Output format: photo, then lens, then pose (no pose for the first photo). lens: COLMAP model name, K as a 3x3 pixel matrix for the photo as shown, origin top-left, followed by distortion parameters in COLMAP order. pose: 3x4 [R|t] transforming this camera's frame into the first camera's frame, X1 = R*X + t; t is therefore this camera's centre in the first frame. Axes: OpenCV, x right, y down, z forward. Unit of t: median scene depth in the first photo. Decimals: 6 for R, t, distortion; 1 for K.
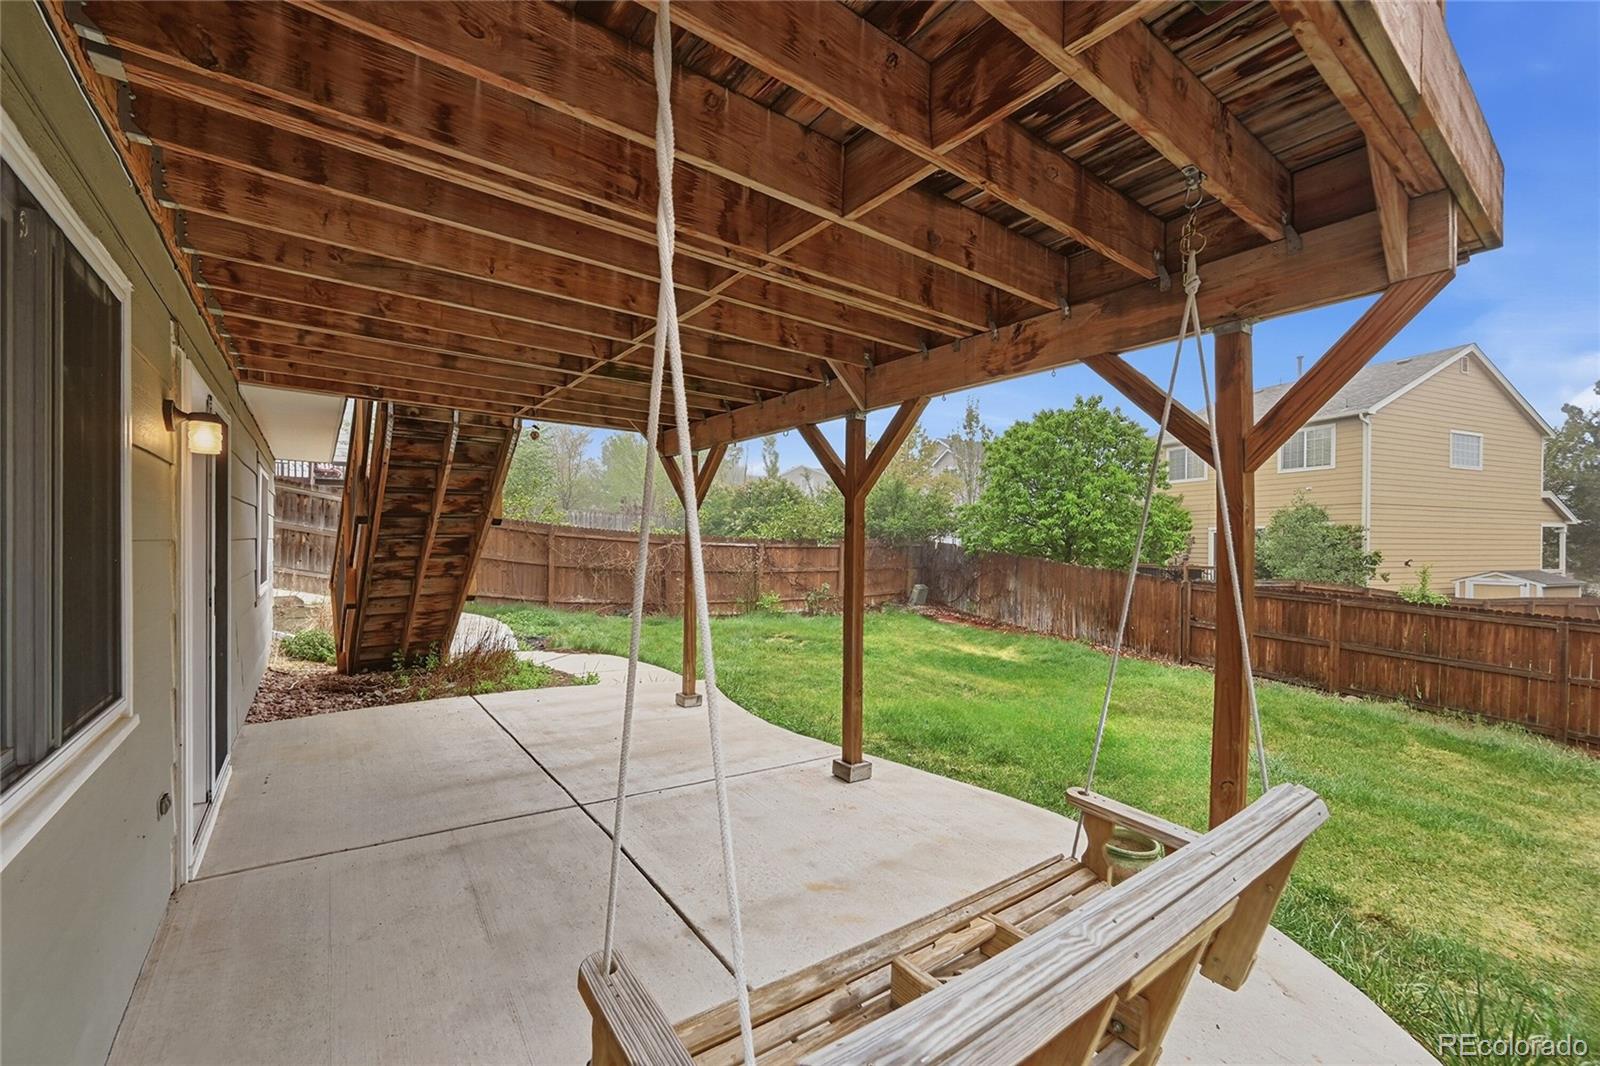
lens RADIAL K [[674.3, 0, 786.2], [0, 674.3, 549.7], [0, 0, 1]] dist [-0.001572, -0.000124]
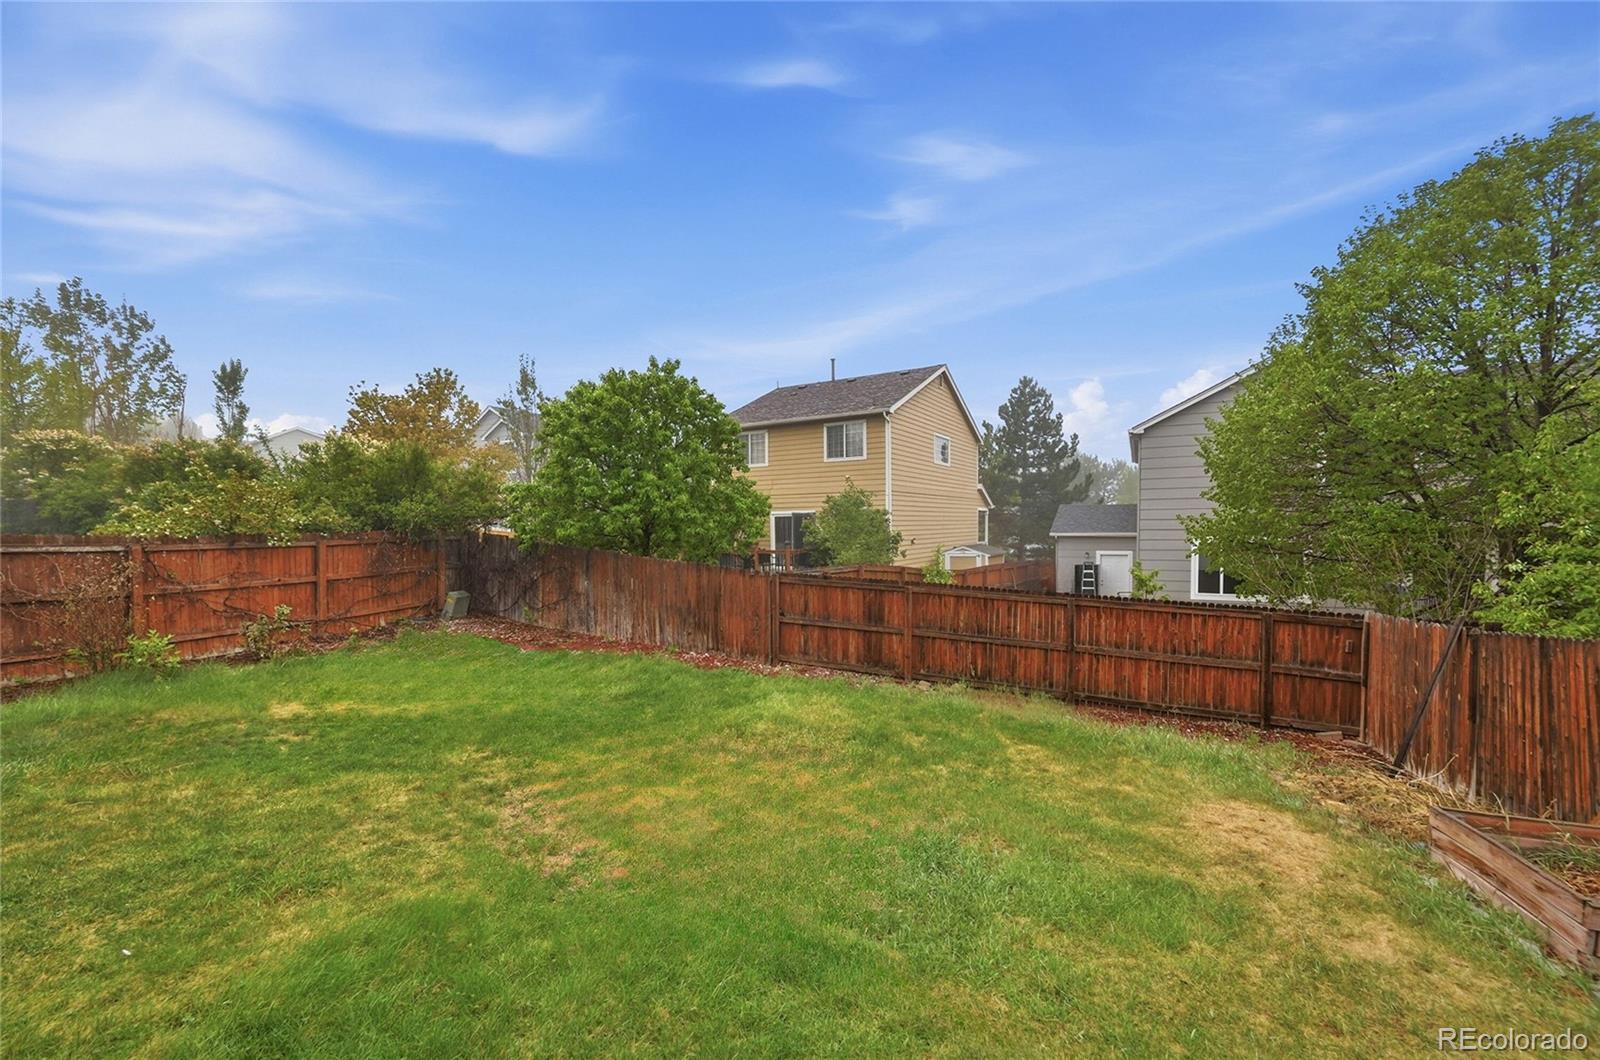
lens RADIAL K [[673.6, 0, 824.5], [0, 673.6, 555.9], [0, 0, 1]] dist [-0.008429, 0.008626]
pose [[0.784560, -0.043983, 0.618491, 0.072731], [0.021644, 0.998816, 0.043574, -0.013029], [-0.619675, -0.020799, 0.784583, 0.208954]]
